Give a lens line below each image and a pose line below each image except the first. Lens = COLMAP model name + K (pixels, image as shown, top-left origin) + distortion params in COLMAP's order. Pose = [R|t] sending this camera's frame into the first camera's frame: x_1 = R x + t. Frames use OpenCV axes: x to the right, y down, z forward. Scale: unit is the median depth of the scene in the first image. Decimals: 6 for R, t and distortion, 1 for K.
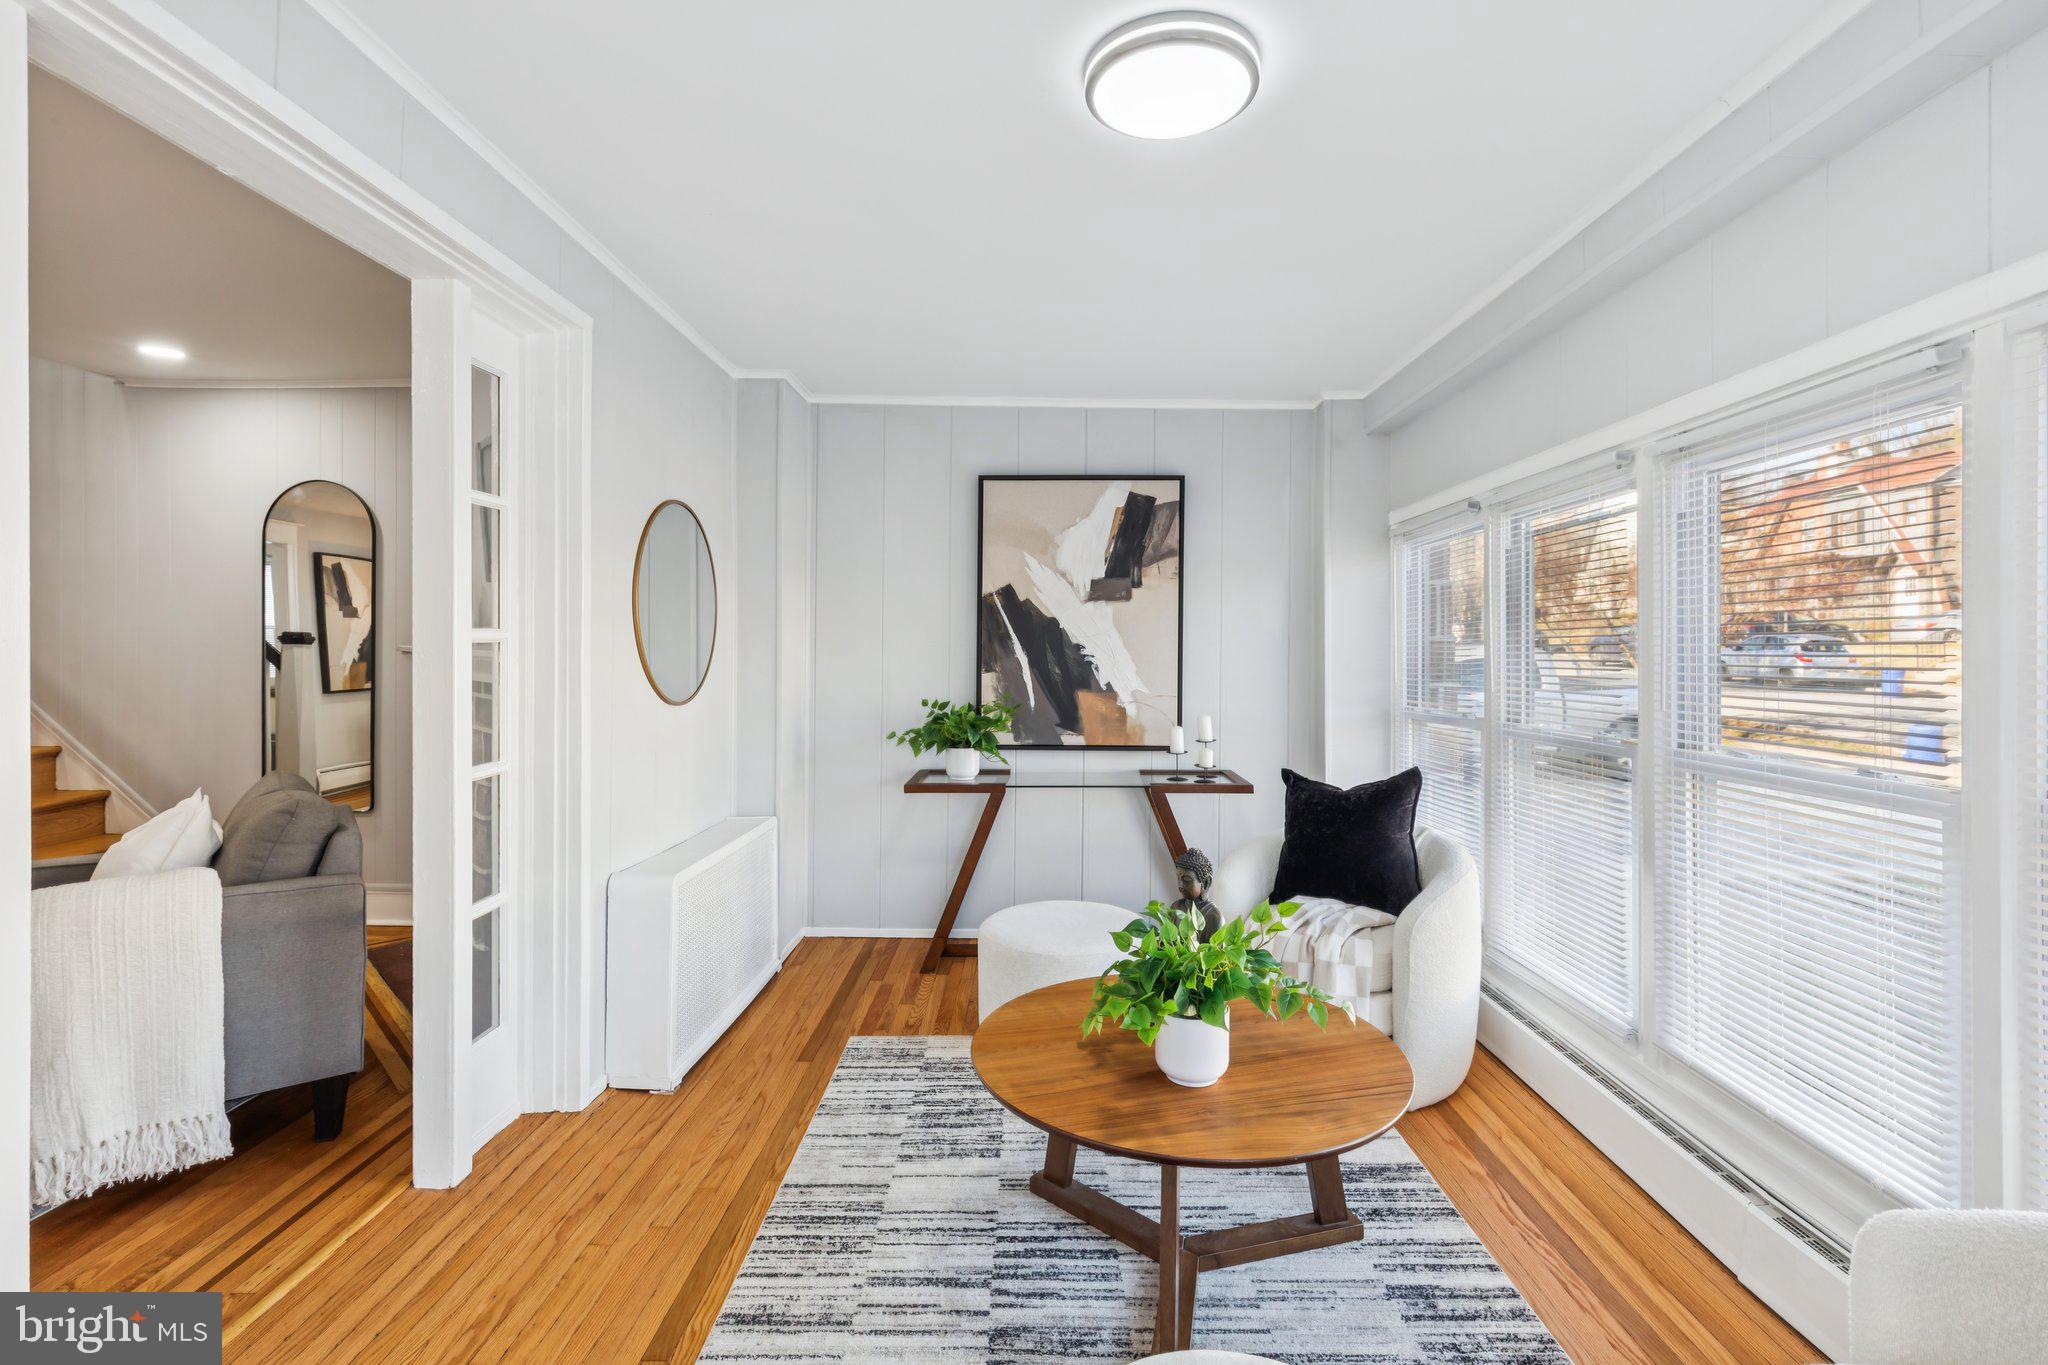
lens RADIAL K [[925.5, 0, 1063.3], [0, 925.5, 661.9], [0, 0, 1]] dist [0.014654, -0.009824]
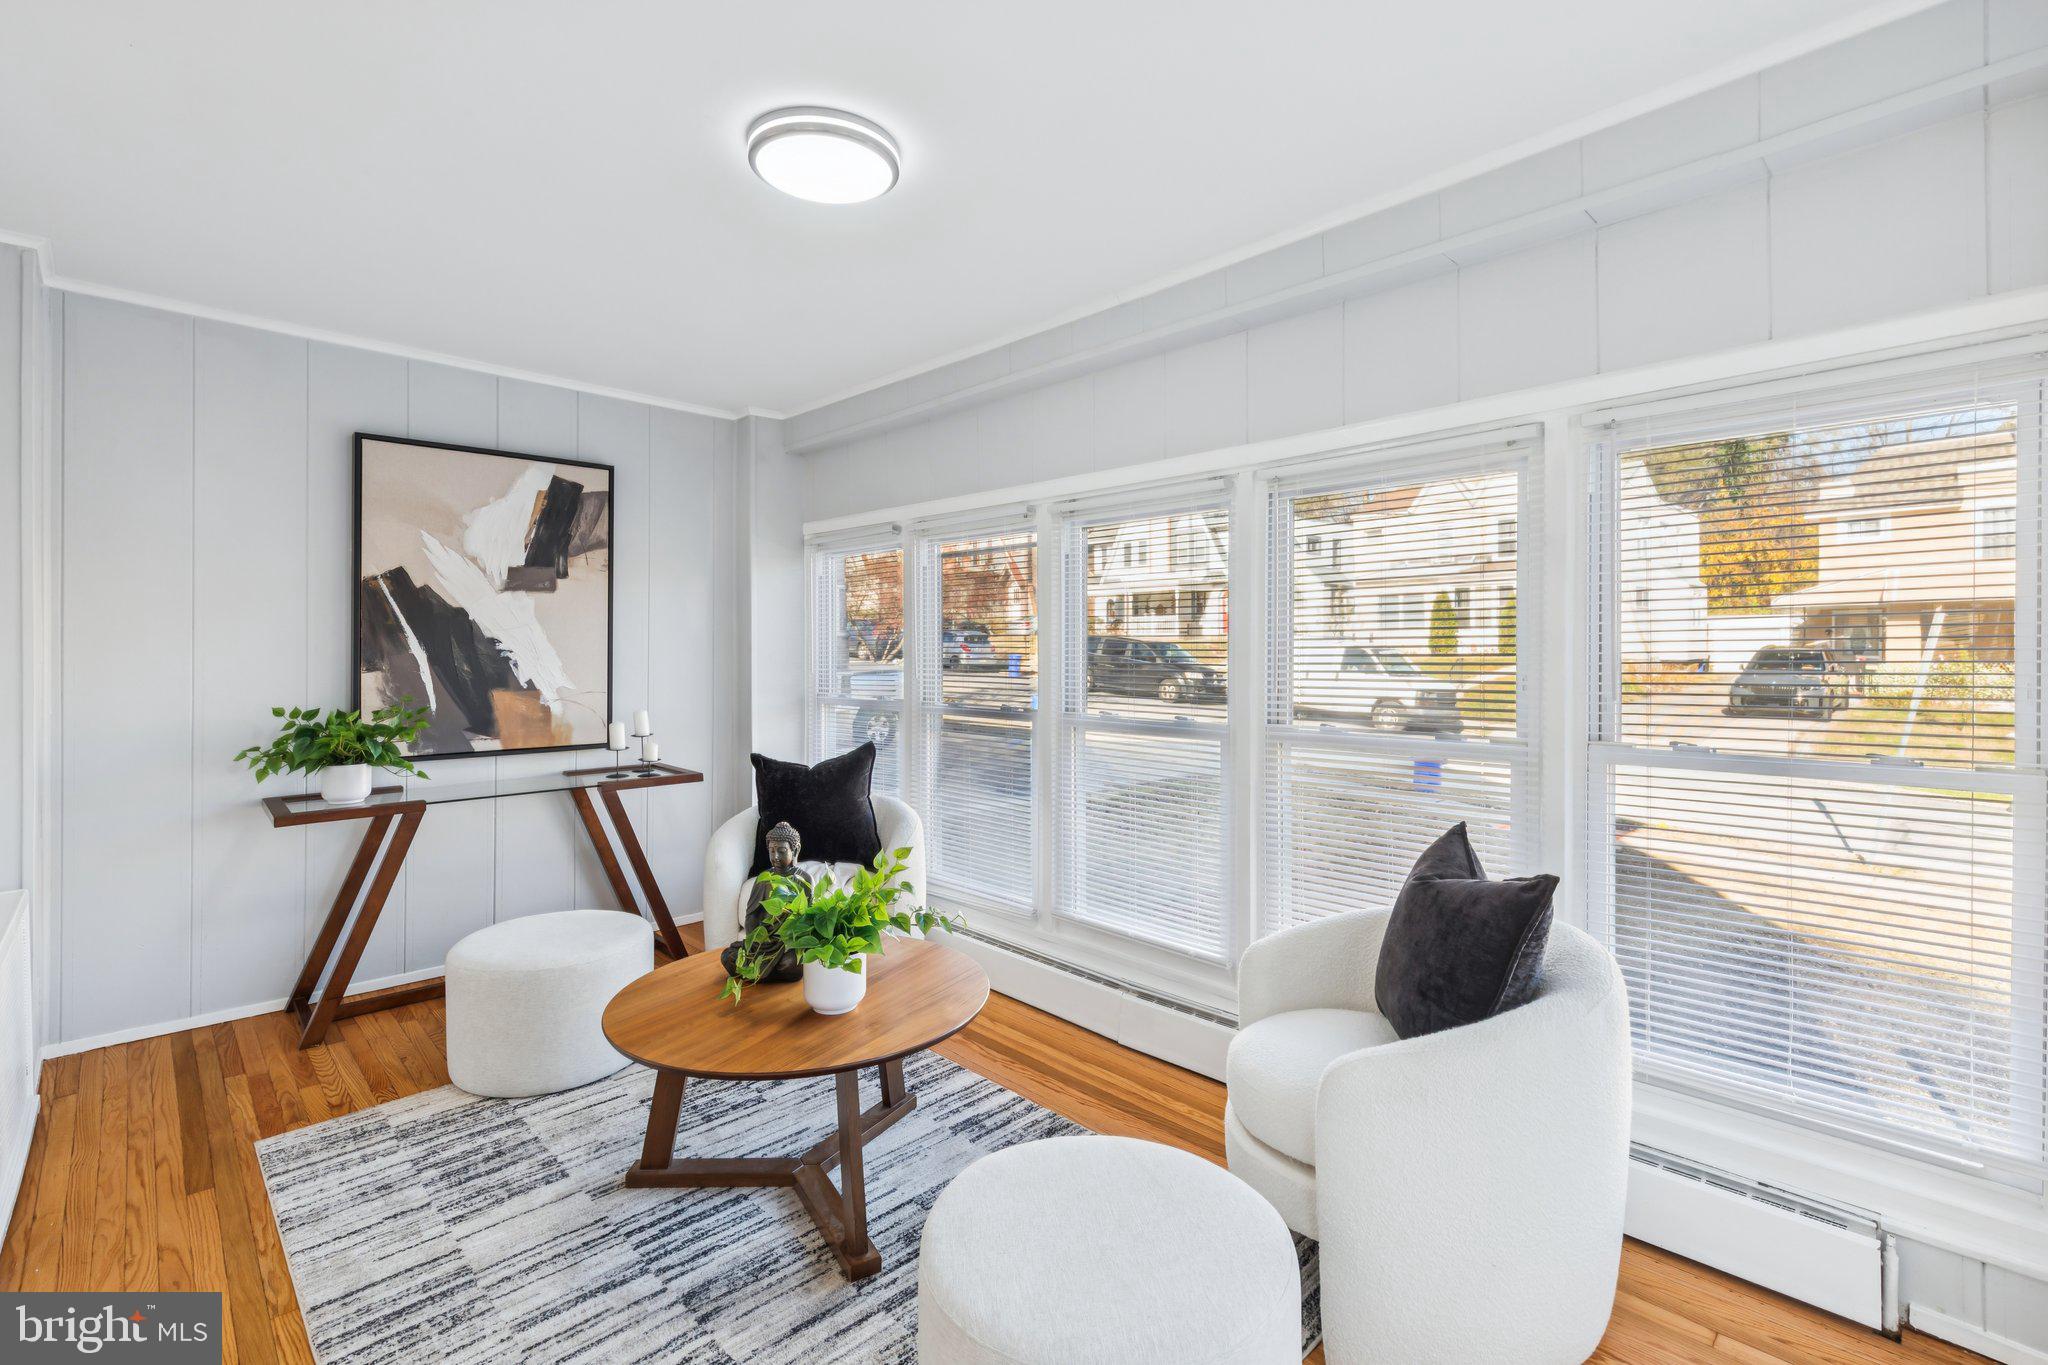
lens RADIAL K [[924.9, 0, 1028.8], [0, 924.9, 667.8], [0, 0, 1]] dist [0.004407, -0.000527]
pose [[0.713329, -0.018566, 0.700584, -0.329320], [0.007204, 0.999790, 0.019161, -0.005140], [-0.700793, -0.008621, 0.713313, -0.008656]]
